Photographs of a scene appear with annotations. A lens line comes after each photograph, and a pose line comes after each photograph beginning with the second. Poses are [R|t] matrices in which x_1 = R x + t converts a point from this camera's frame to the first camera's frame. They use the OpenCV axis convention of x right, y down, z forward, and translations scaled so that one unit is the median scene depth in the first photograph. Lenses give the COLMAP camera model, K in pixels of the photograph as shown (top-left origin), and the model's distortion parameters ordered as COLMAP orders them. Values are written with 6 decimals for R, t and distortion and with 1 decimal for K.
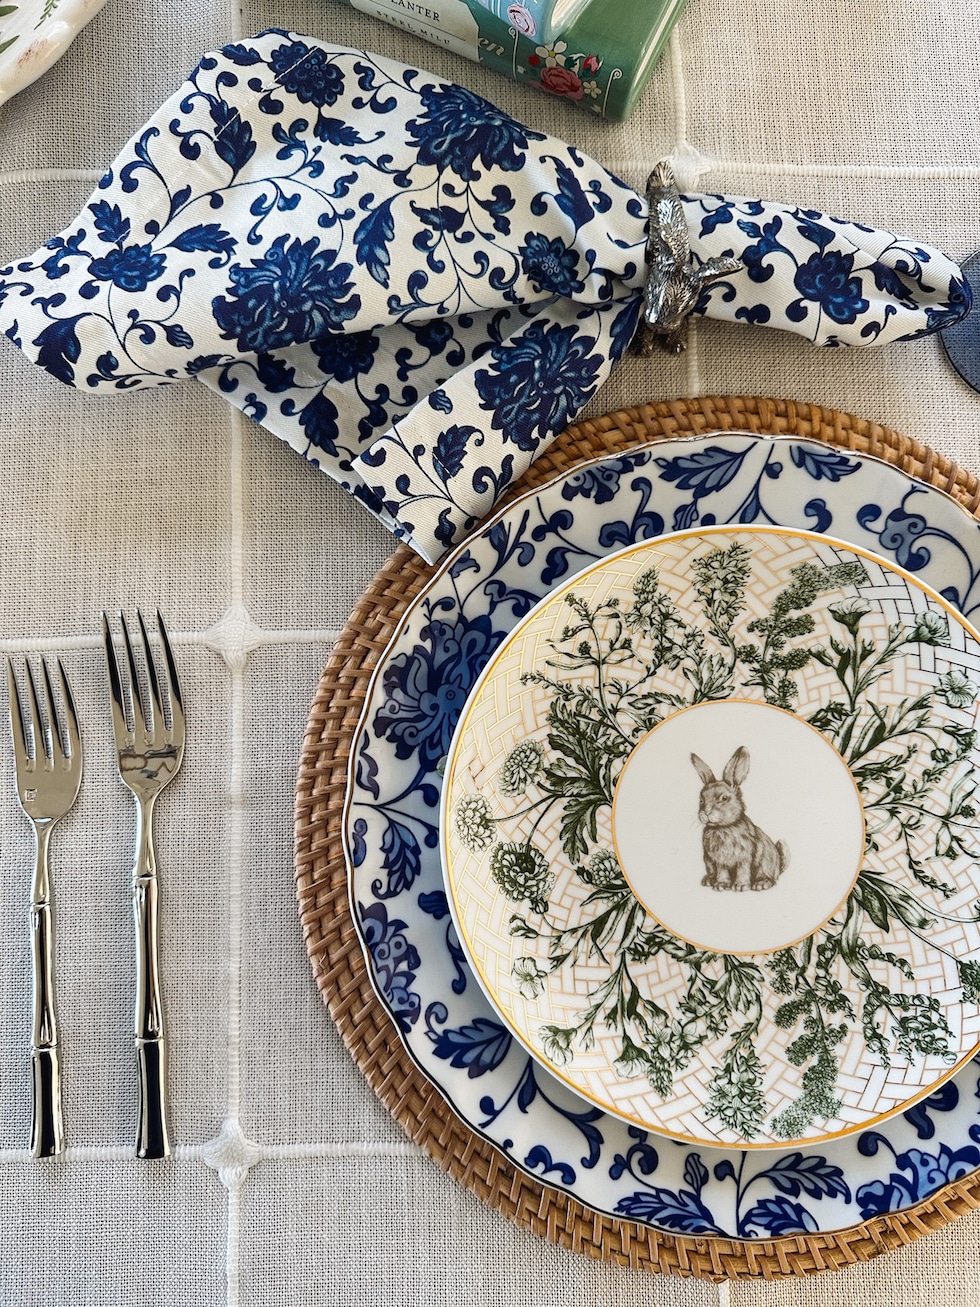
lens RADIAL K [[917.0, 0, 490.0], [0, 917.0, 653.5], [0, 0, 1]] dist [-0.000601, -0.120468]
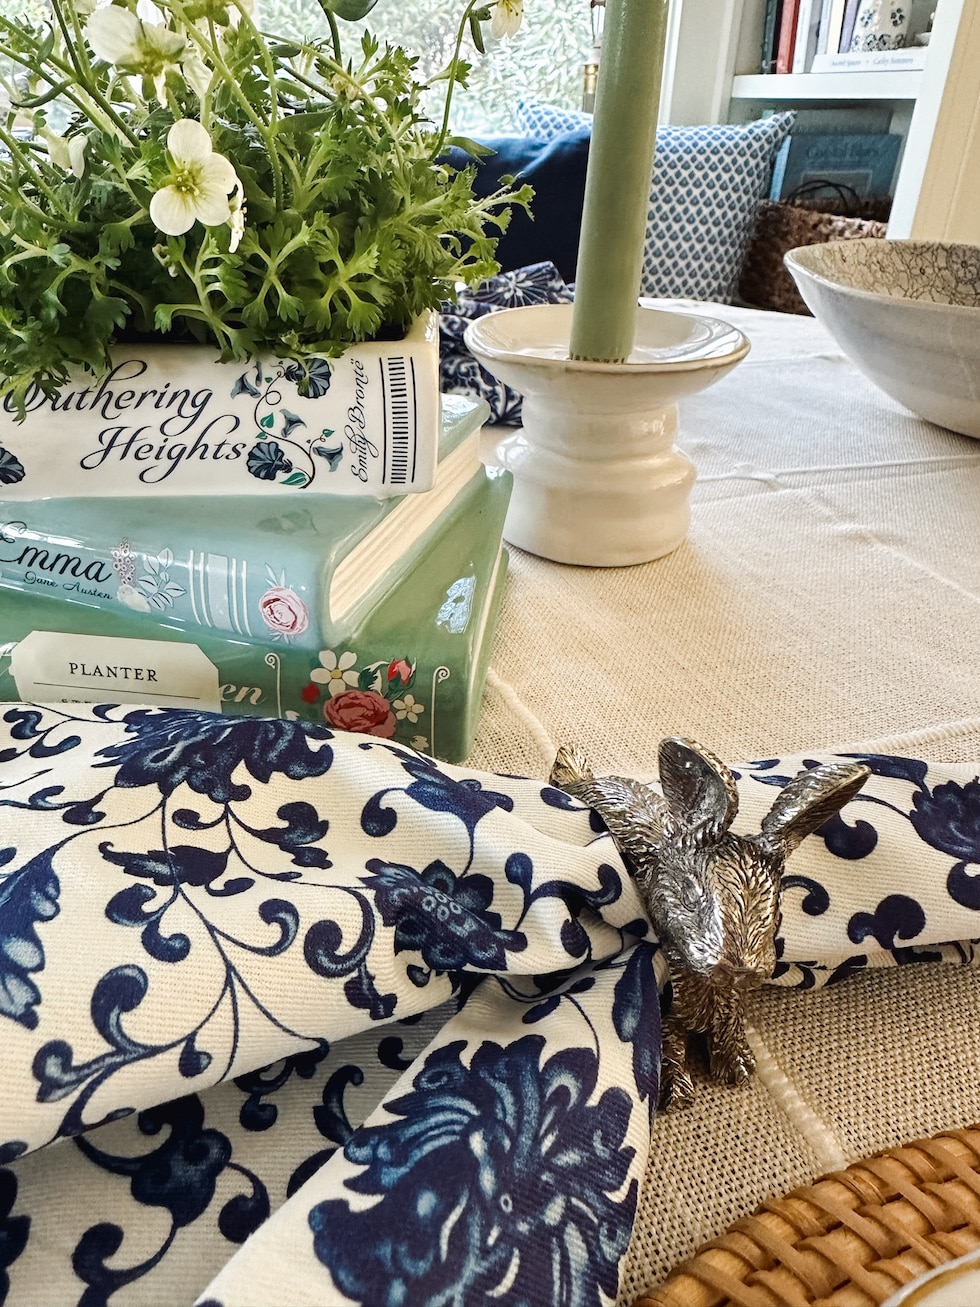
lens RADIAL K [[907.3, 0, 408.2], [0, 907.3, 652.9], [0, 0, 1]] dist [-0.001261, 0.001198]
pose [[0.965153, -0.128795, 0.227797, -0.030486], [0.260720, 0.548010, -0.794802, -0.151602], [-0.022469, 0.826497, 0.562493, 0.658449]]
